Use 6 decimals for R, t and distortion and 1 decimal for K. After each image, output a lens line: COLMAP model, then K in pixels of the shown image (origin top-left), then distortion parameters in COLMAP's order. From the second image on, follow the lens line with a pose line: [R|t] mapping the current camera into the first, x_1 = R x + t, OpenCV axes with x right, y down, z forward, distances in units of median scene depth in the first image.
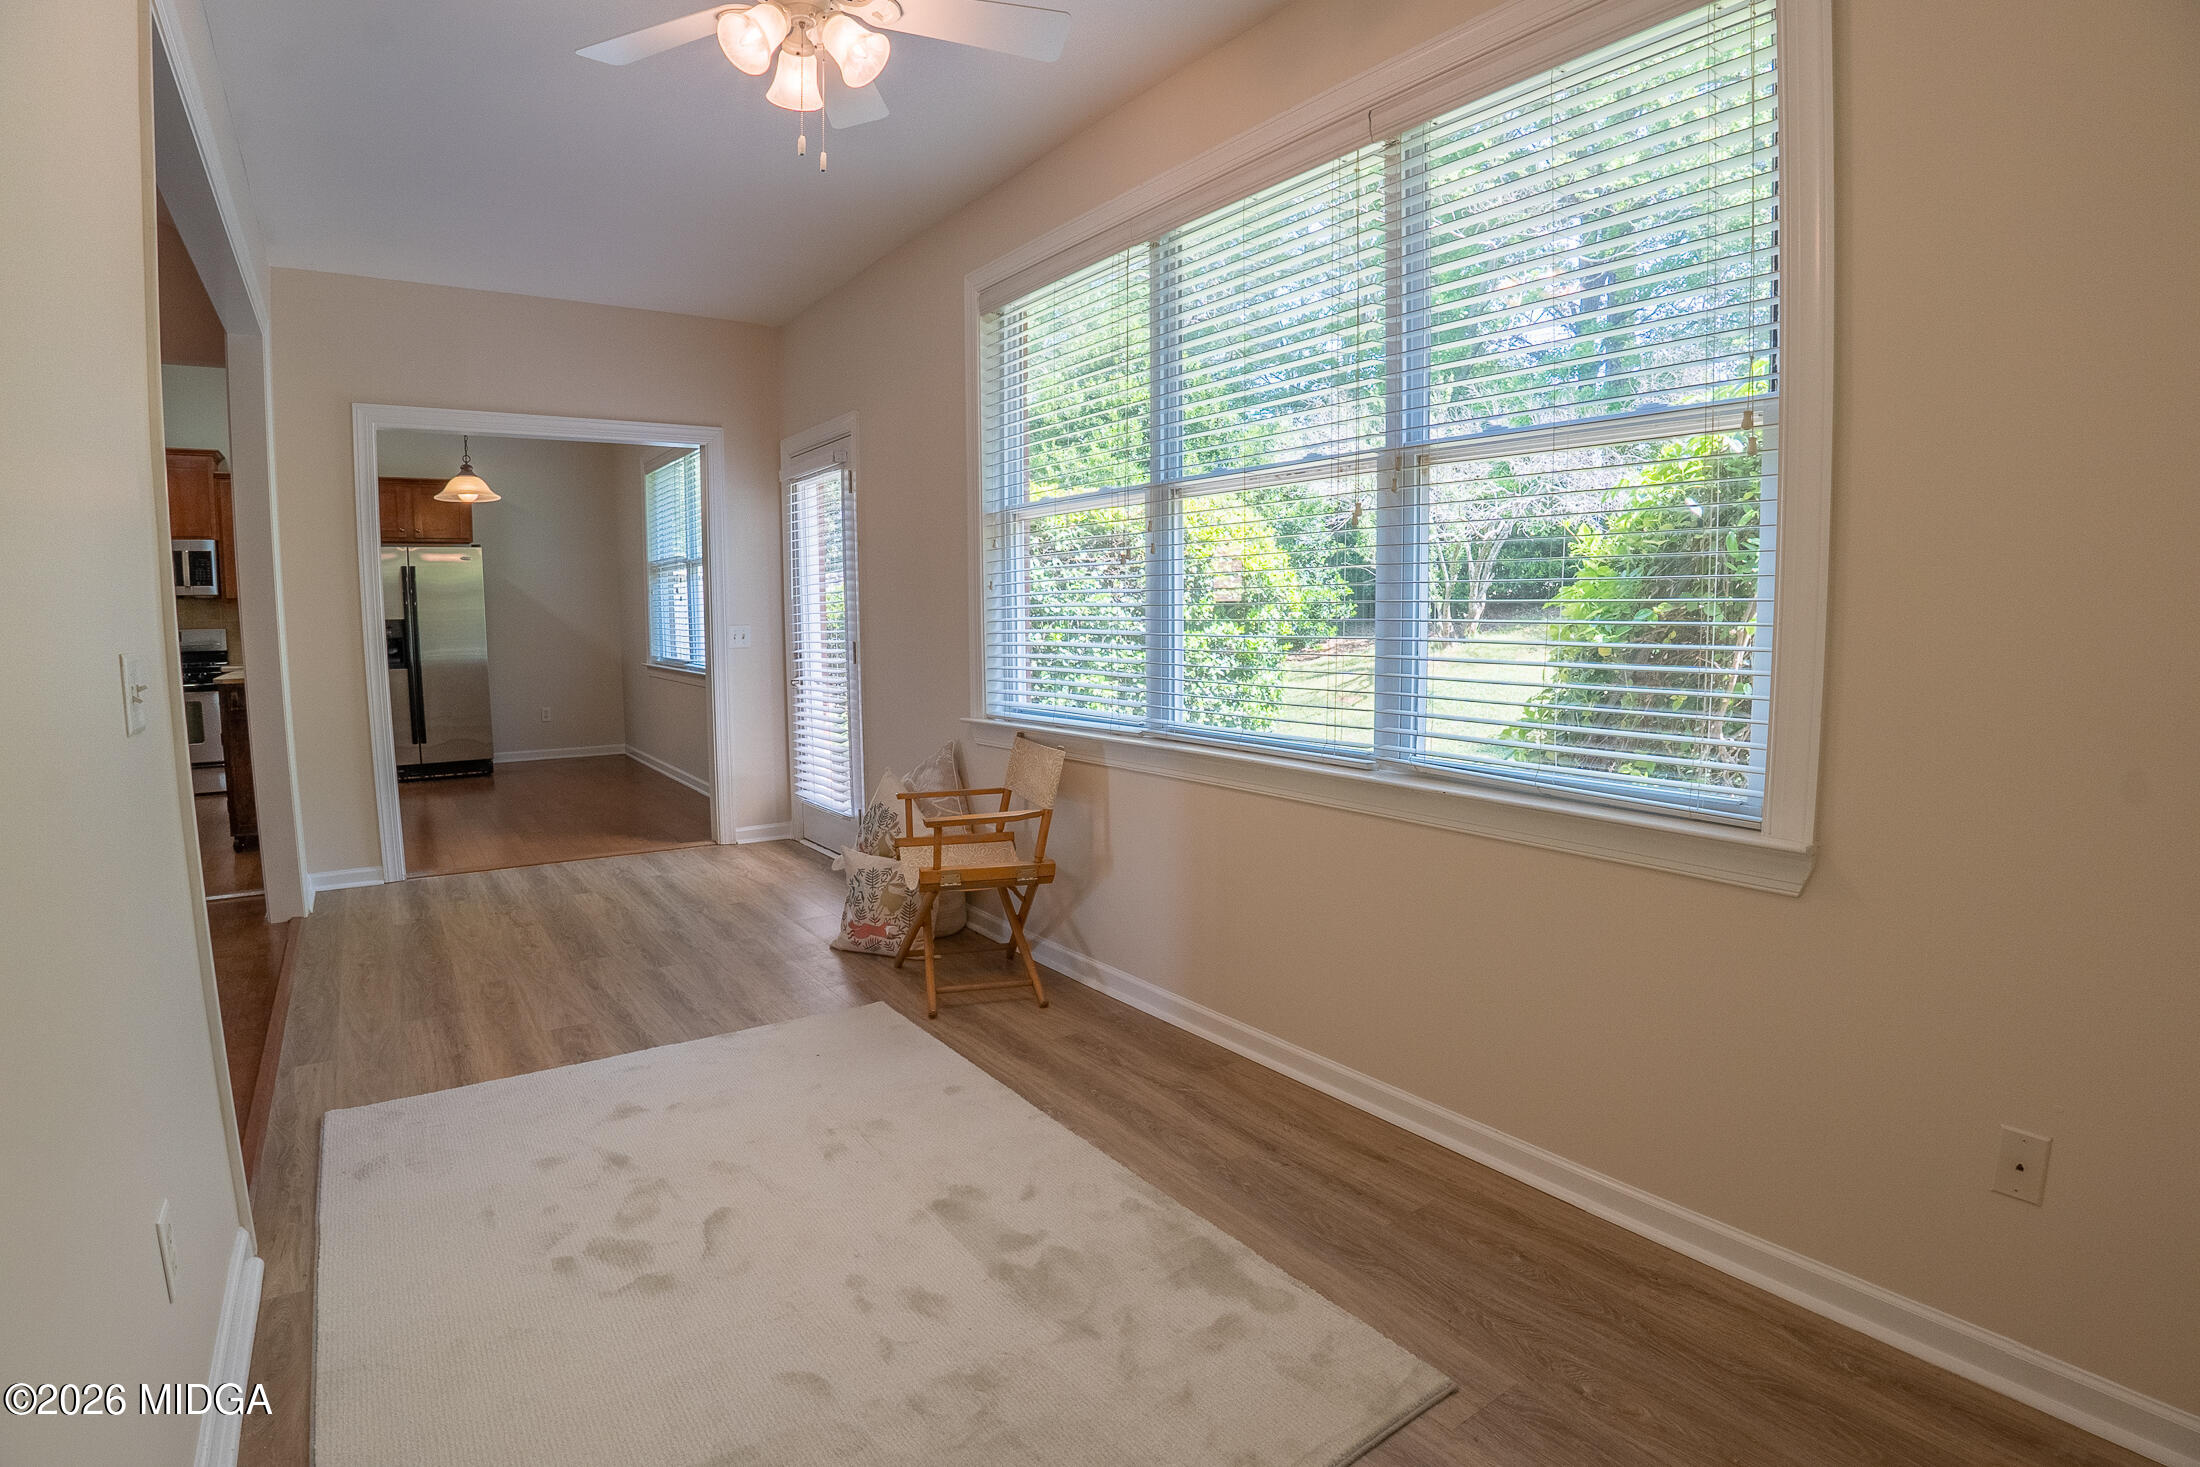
lens RADIAL K [[1079.7, 0, 1090.6], [0, 1079.7, 739.6], [0, 0, 1]] dist [-0.132627, 0.035322]
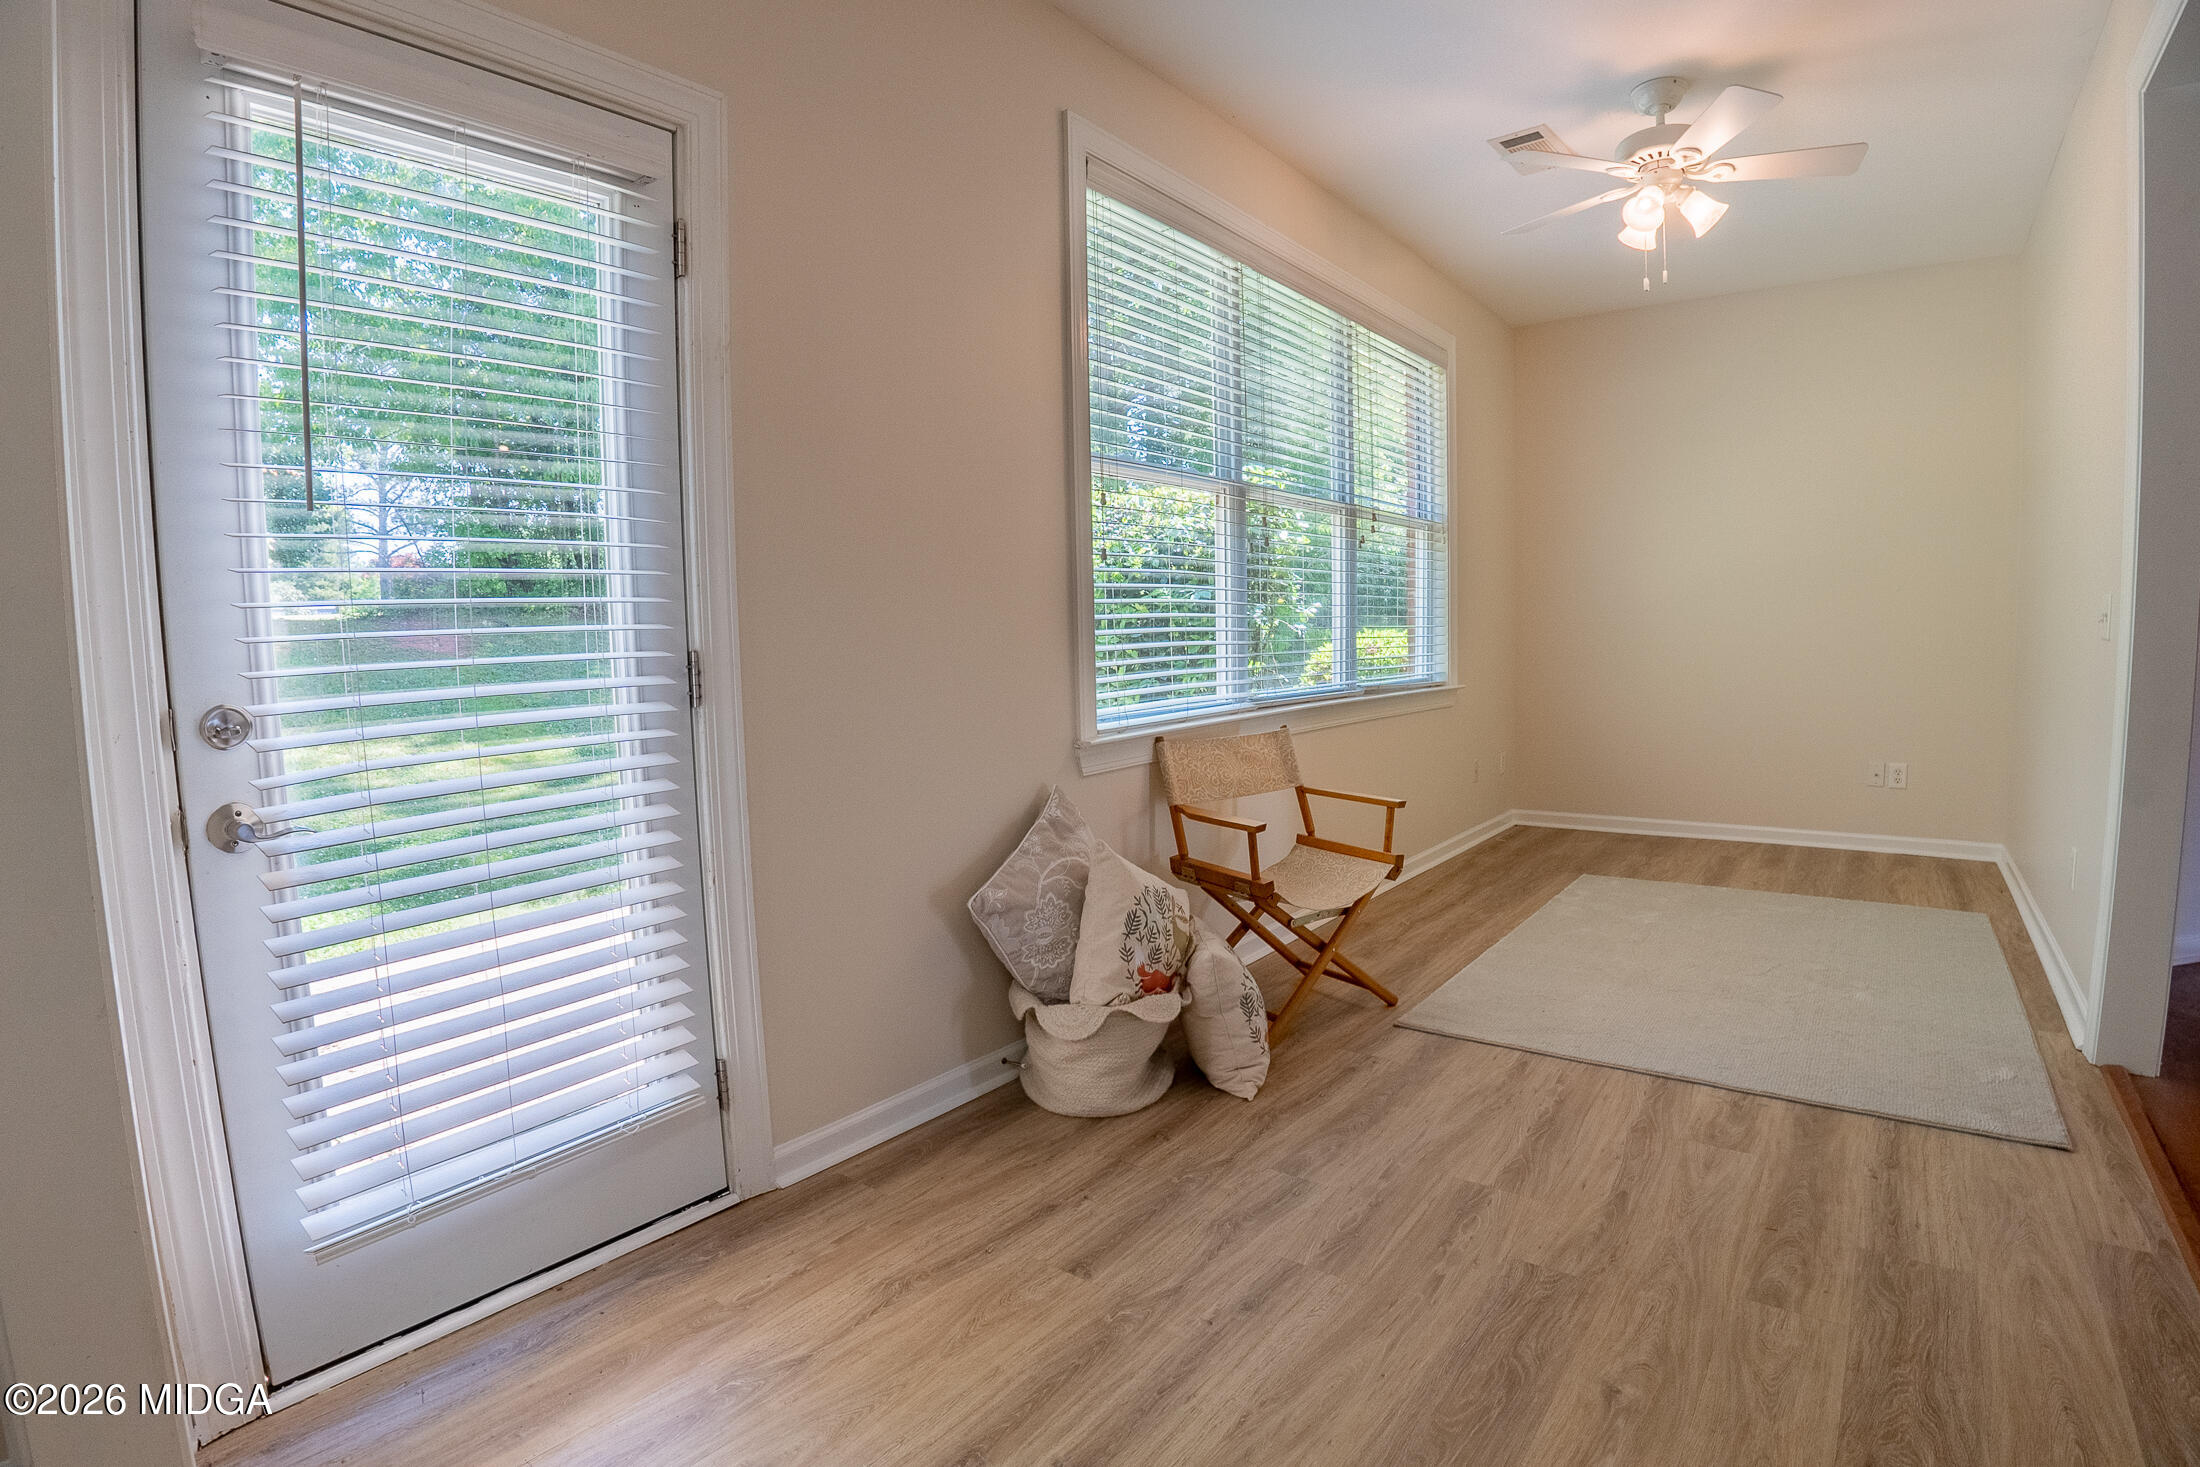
lens RADIAL K [[1079.7, 0, 1090.6], [0, 1079.7, 739.6], [0, 0, 1]] dist [-0.132627, 0.035322]
pose [[-0.285264, -0.086501, 0.954538, -0.980566], [0.128101, 0.983543, 0.127412, -0.135391], [-0.949850, 0.158623, -0.269488, 1.496614]]
